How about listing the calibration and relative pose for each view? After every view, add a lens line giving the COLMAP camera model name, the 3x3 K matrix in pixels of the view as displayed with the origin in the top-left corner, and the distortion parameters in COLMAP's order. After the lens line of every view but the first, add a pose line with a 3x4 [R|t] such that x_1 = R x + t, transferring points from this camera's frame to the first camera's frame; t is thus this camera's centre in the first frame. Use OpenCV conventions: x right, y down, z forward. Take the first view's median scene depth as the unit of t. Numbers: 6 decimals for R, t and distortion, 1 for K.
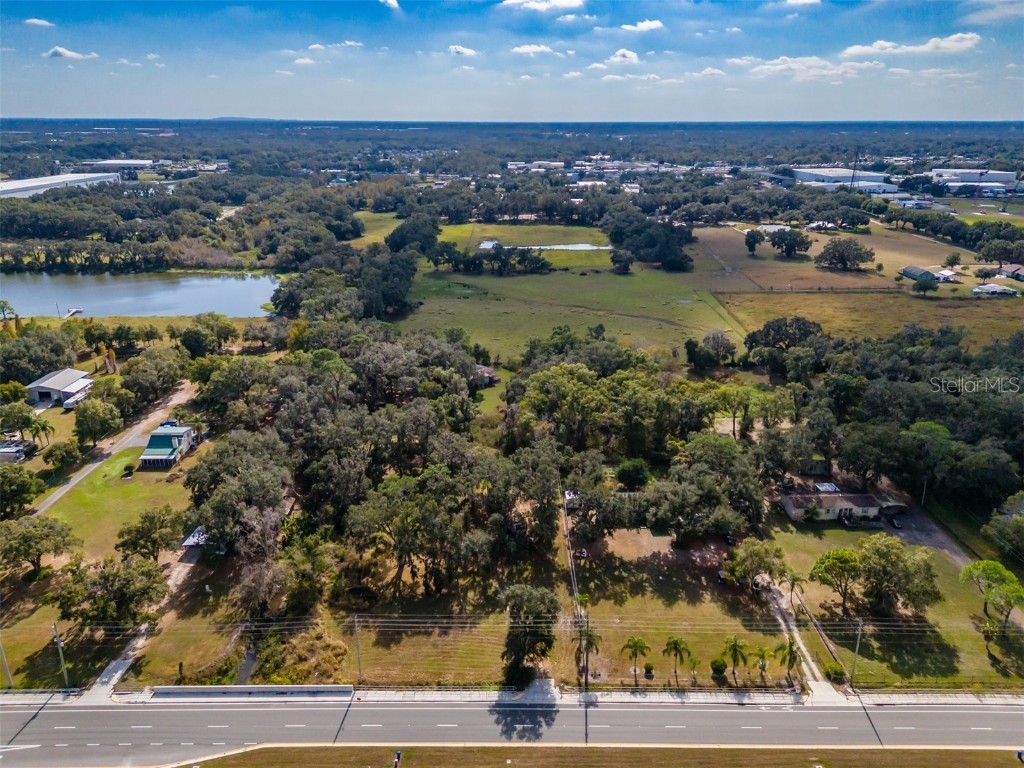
lens RADIAL K [[747.2, 0, 513.2], [0, 747.2, 388.5], [0, 0, 1]] dist [0.078783, -0.076225]
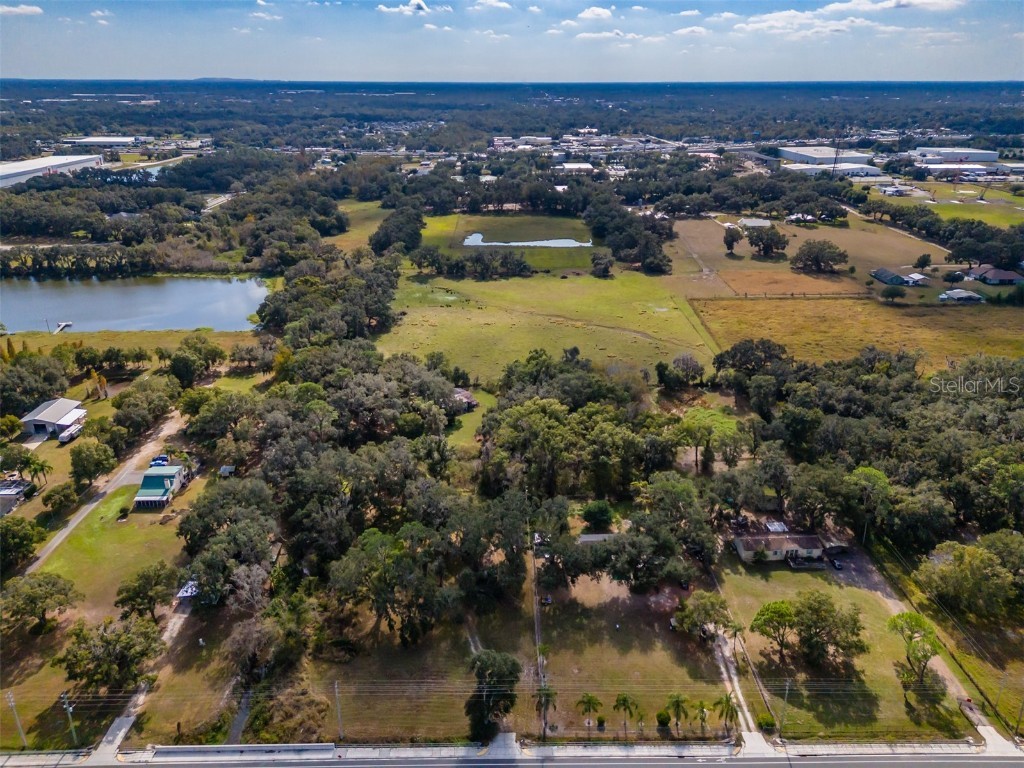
lens RADIAL K [[747.2, 0, 513.2], [0, 747.2, 388.5], [0, 0, 1]] dist [0.078783, -0.076225]
pose [[0.999913, -0.005752, 0.011873, 0.018466], [0.005195, 0.998909, 0.046400, -0.080260], [-0.012127, -0.046334, 0.998852, -0.042251]]
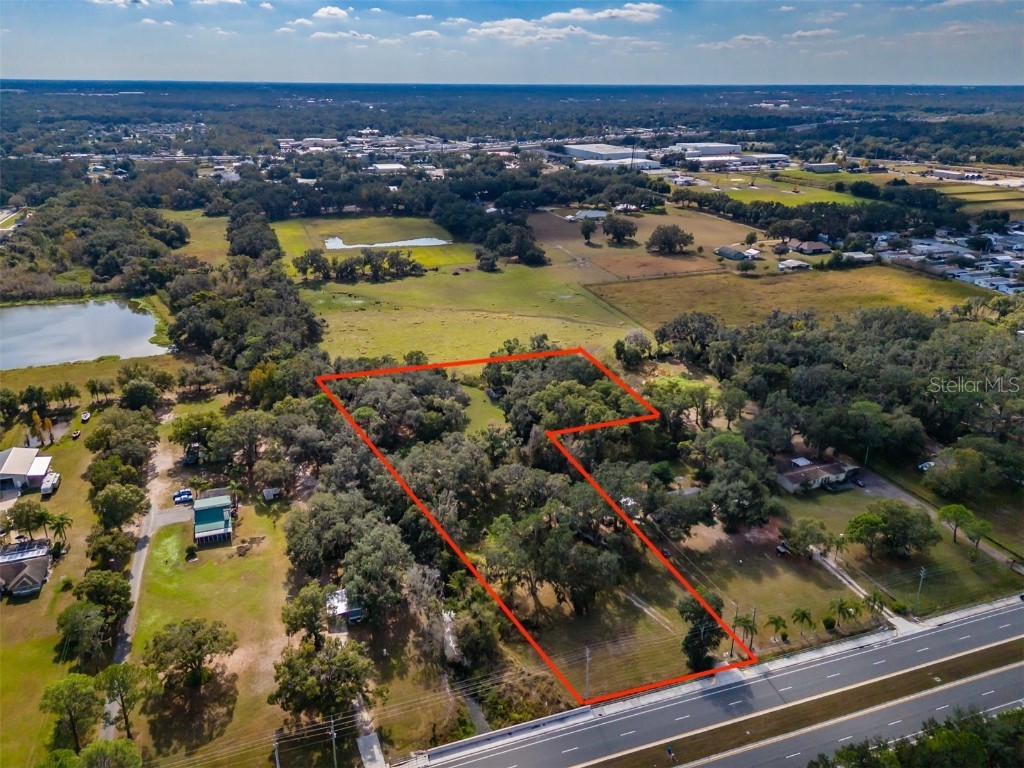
lens RADIAL K [[747.2, 0, 513.2], [0, 747.2, 388.5], [0, 0, 1]] dist [0.078783, -0.076225]
pose [[0.944402, -0.122735, 0.305028, -0.278355], [0.108846, 0.992111, 0.062199, -0.082734], [-0.310255, -0.025540, 0.950310, -0.032872]]
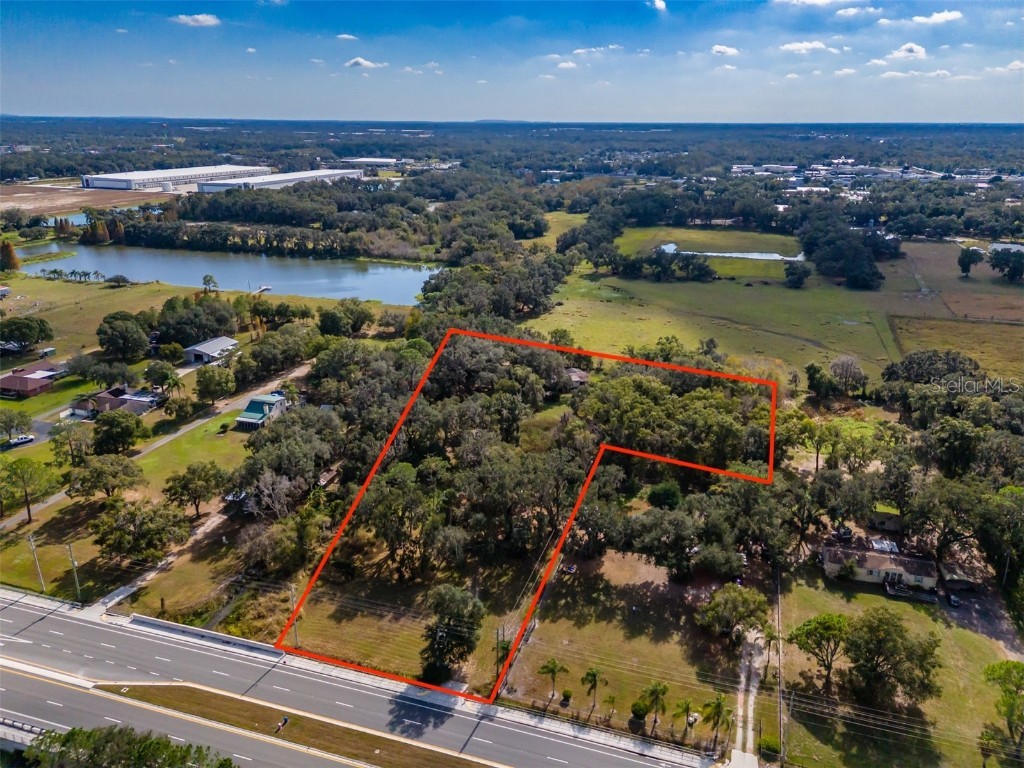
lens RADIAL K [[747.2, 0, 513.2], [0, 747.2, 388.5], [0, 0, 1]] dist [0.078783, -0.076225]
pose [[0.951864, 0.106693, -0.287354, 0.162331], [-0.107267, 0.994135, 0.013792, -0.010196], [0.287140, 0.017696, 0.957725, 0.027562]]
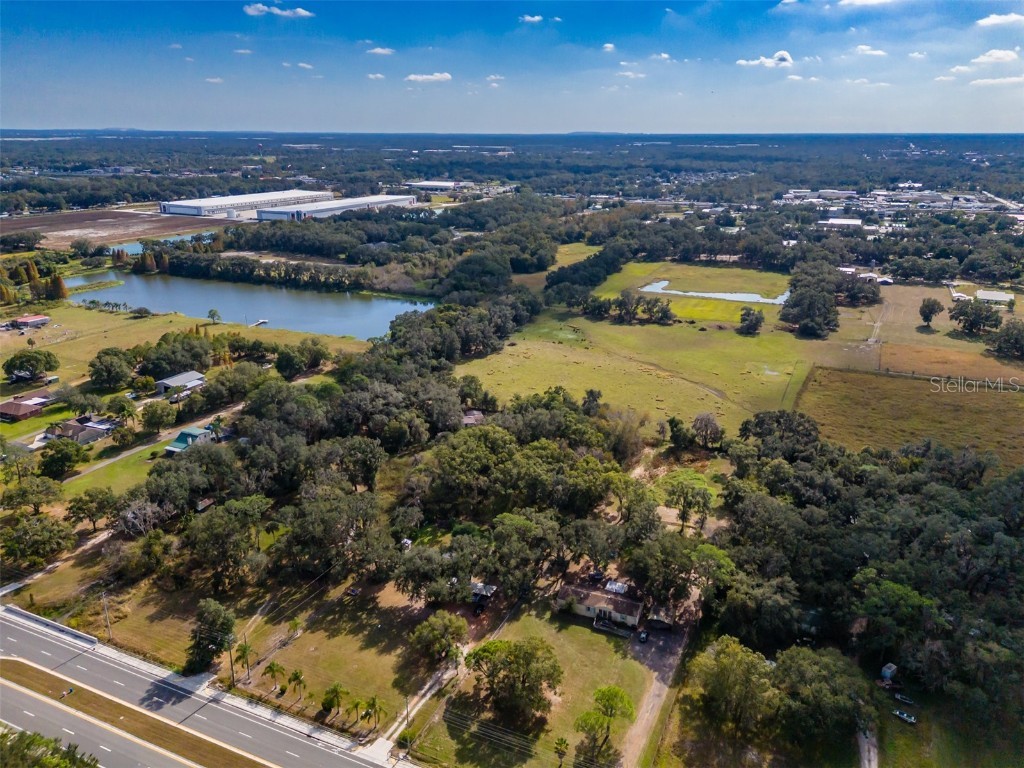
lens RADIAL K [[747.2, 0, 513.2], [0, 747.2, 388.5], [0, 0, 1]] dist [0.078783, -0.076225]
pose [[0.908191, 0.136200, -0.395777, 0.445280], [-0.141733, 0.989785, 0.015382, -0.091732], [0.393829, 0.042124, 0.918218, -0.011191]]
